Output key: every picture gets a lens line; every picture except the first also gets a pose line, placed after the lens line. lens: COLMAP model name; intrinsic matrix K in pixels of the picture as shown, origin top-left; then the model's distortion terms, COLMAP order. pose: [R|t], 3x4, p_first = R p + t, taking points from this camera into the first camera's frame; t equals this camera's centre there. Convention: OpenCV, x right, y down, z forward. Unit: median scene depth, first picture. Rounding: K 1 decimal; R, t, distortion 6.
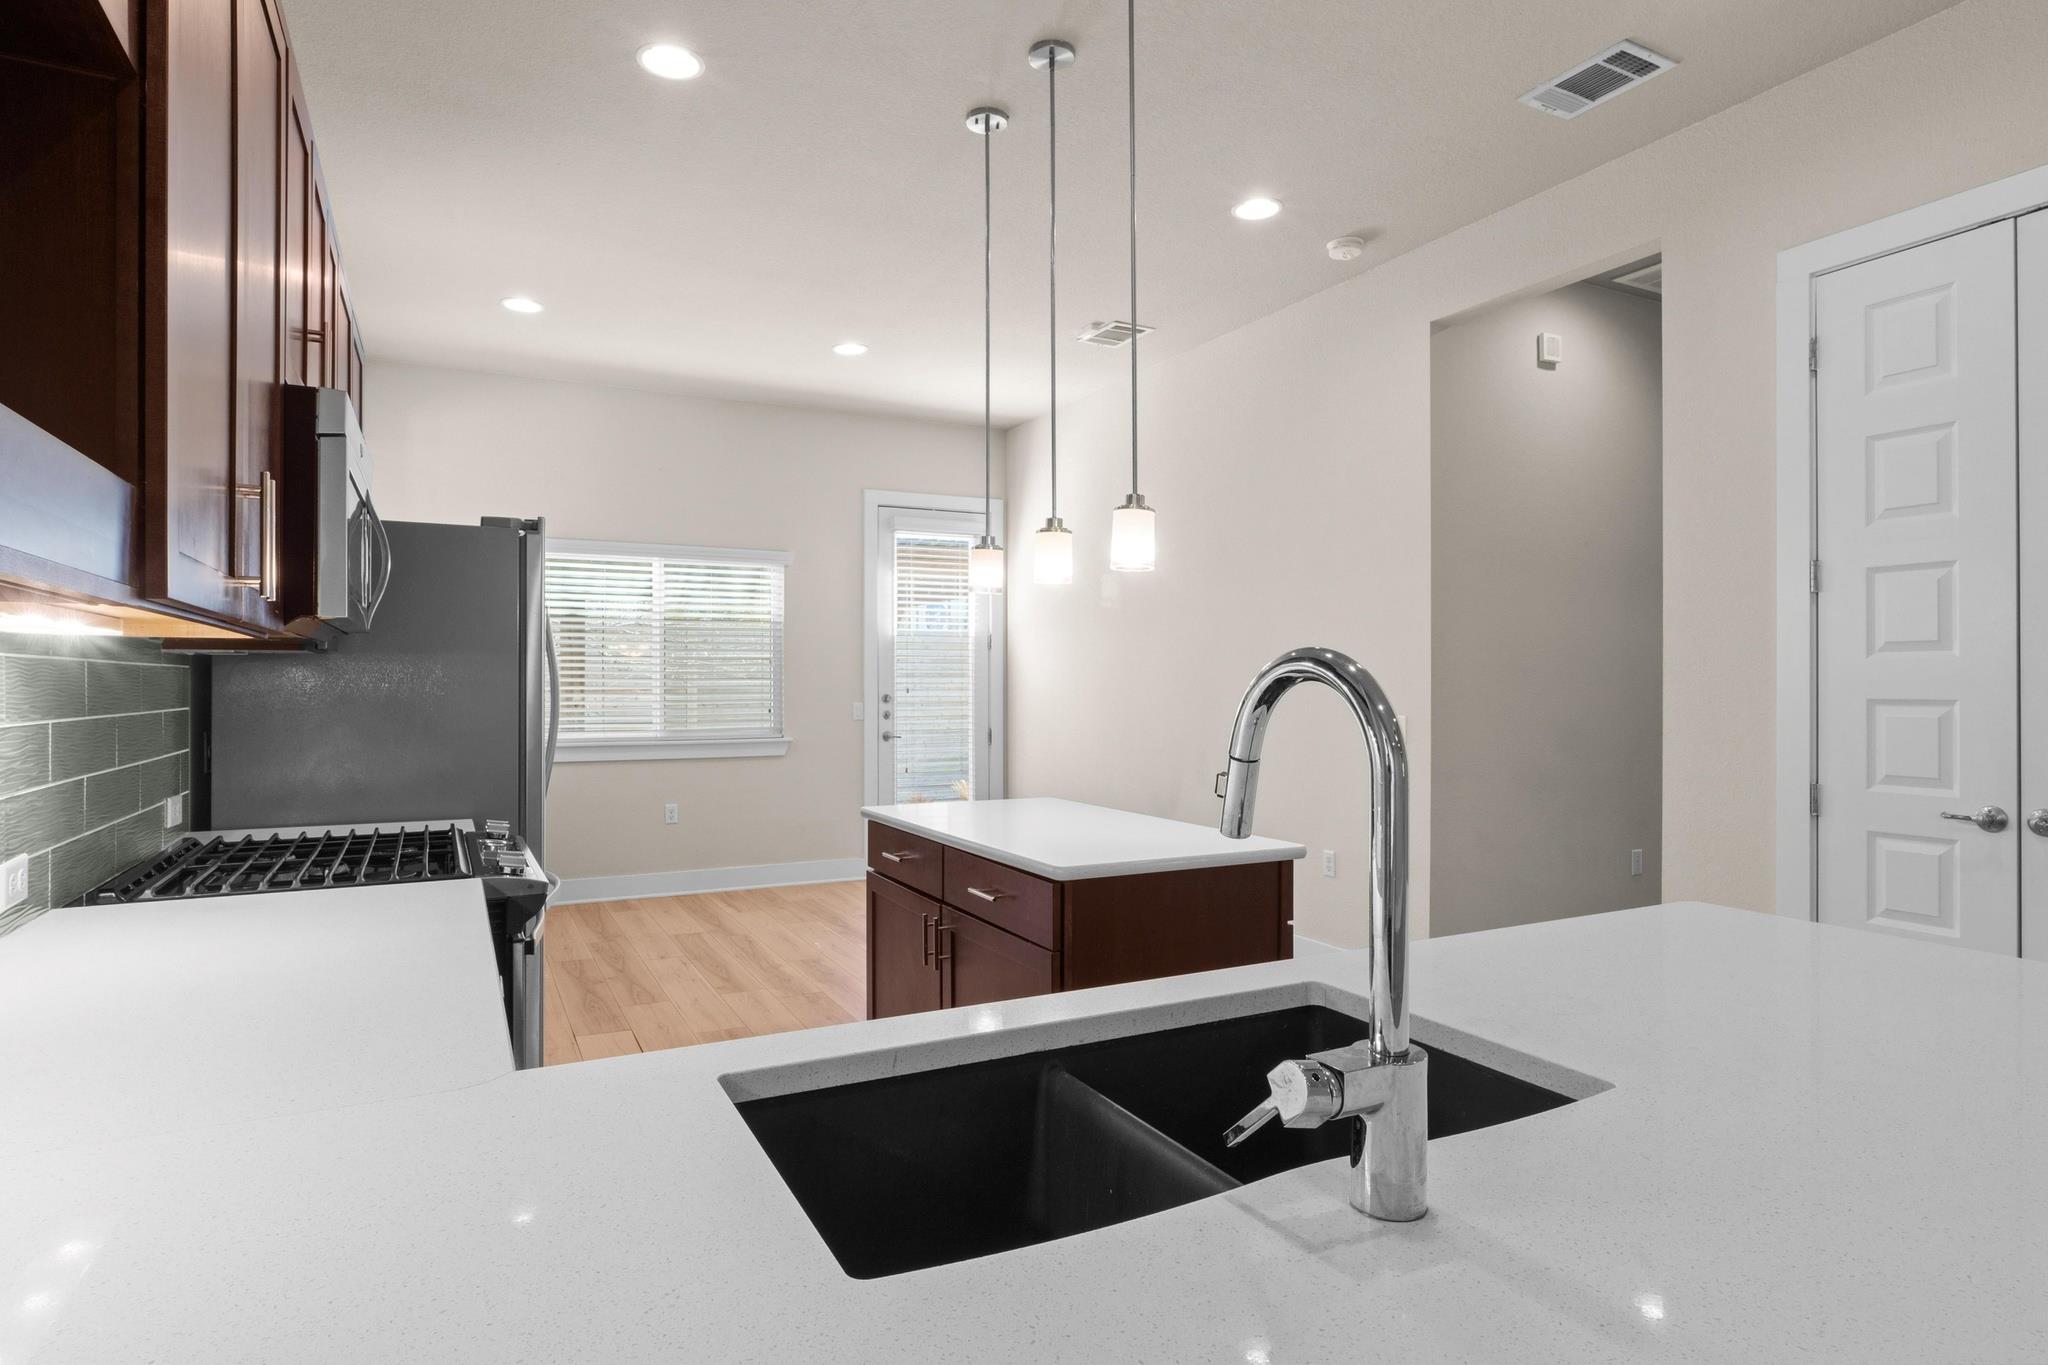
lens RADIAL K [[1112.0, 0, 1024.0], [0, 1112.0, 682.5], [0, 0, 1]] dist [0.002355, 0.000155]
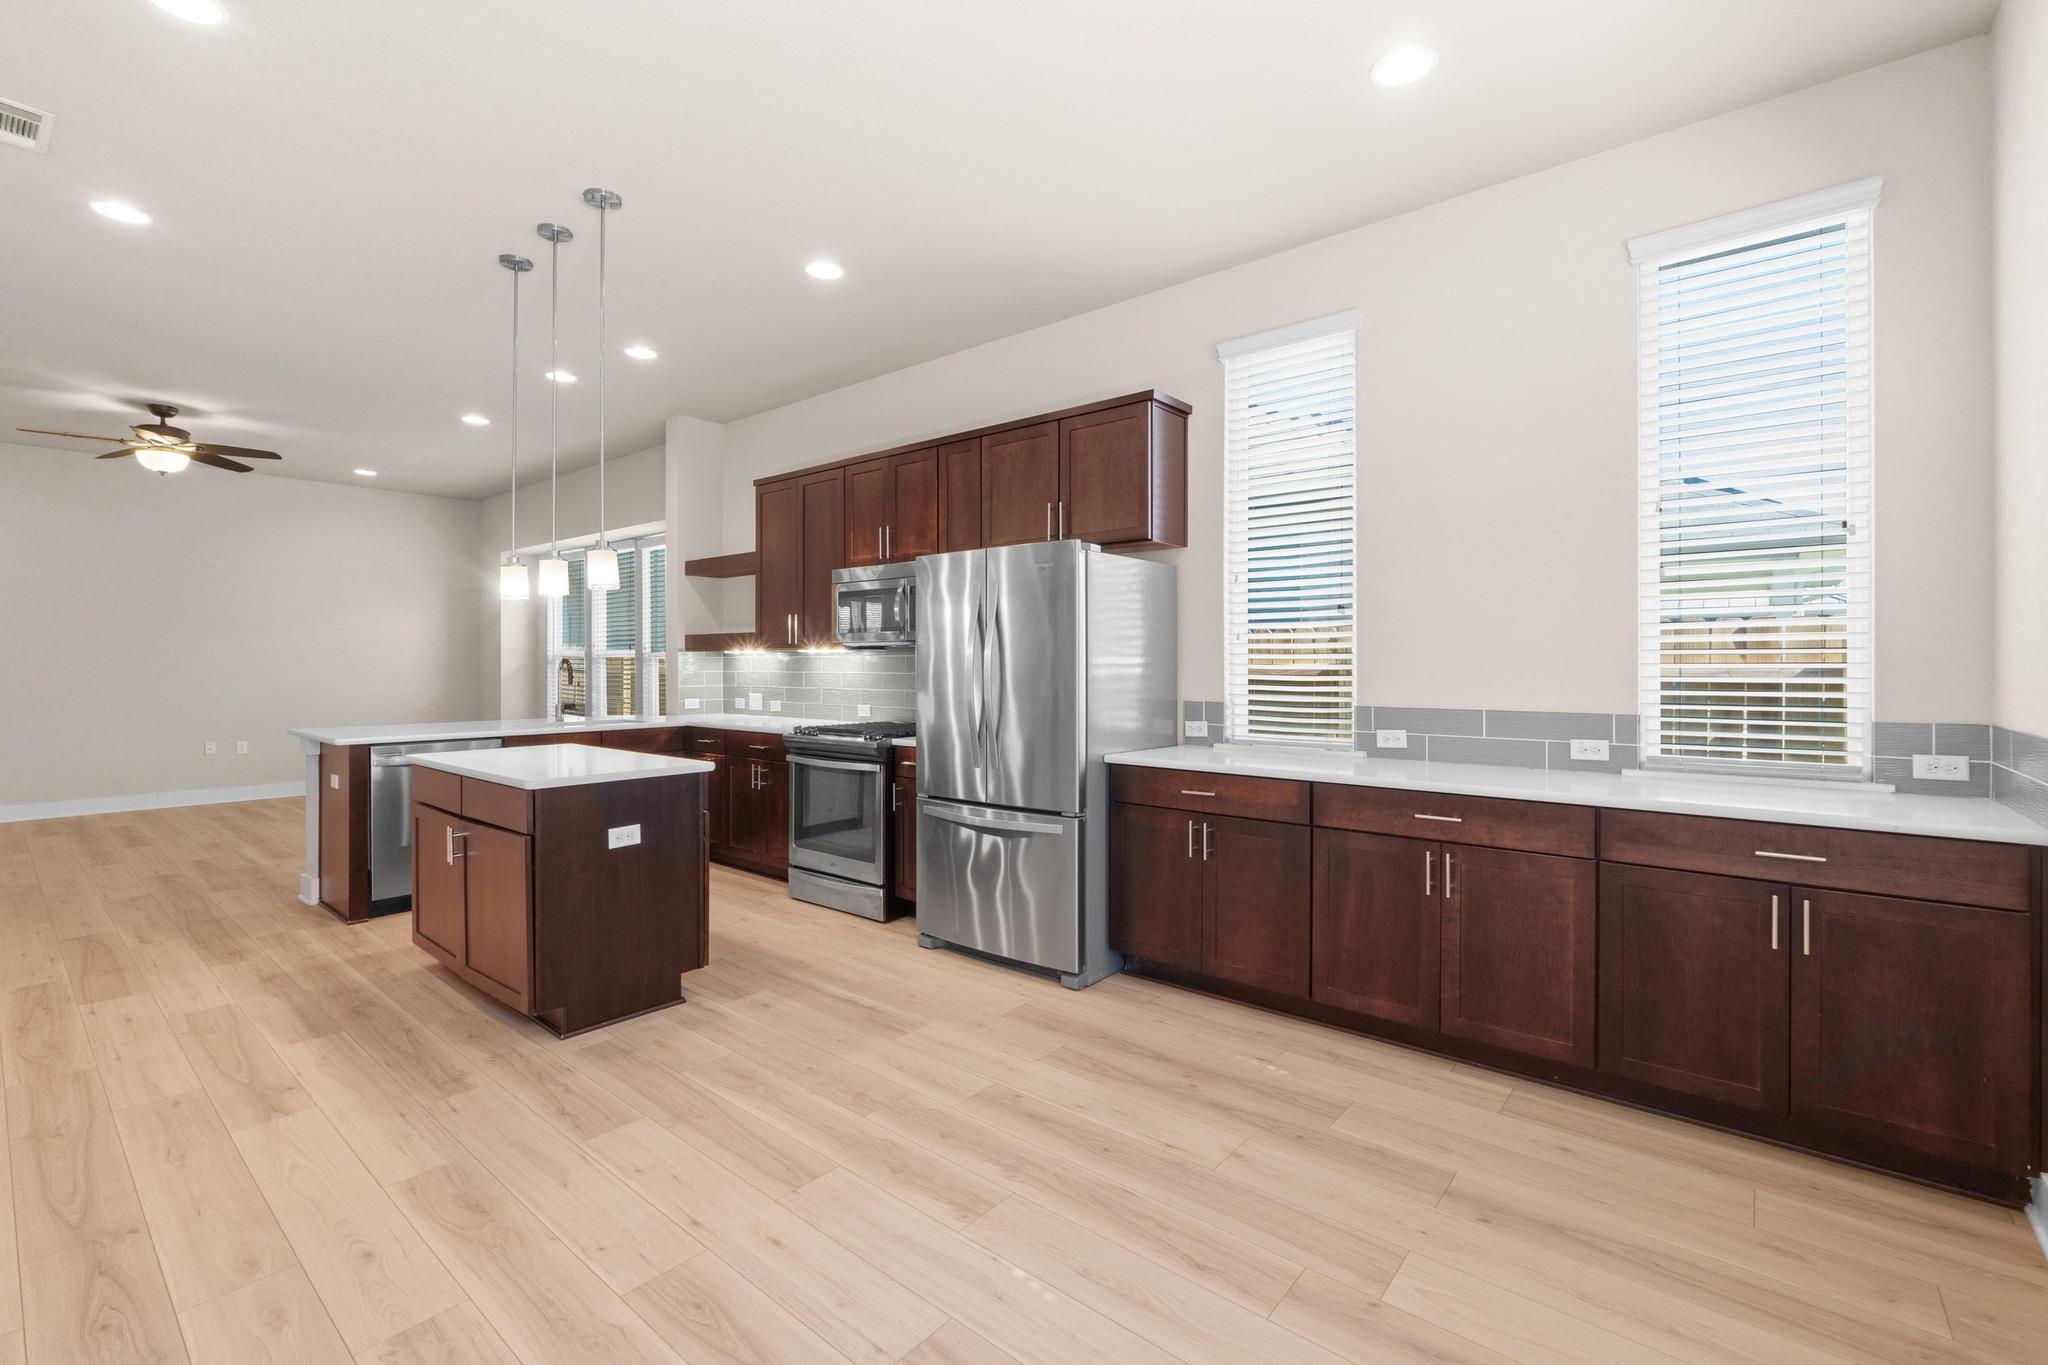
lens RADIAL K [[894.3, 0, 1024.9], [0, 894.3, 663.9], [0, 0, 1]] dist [-0.004030, -0.000404]
pose [[-0.927160, 0.001457, -0.374662, -0.042571], [0.002888, 0.999991, -0.003259, 0.000904], [0.374654, -0.004104, -0.927156, 0.980994]]
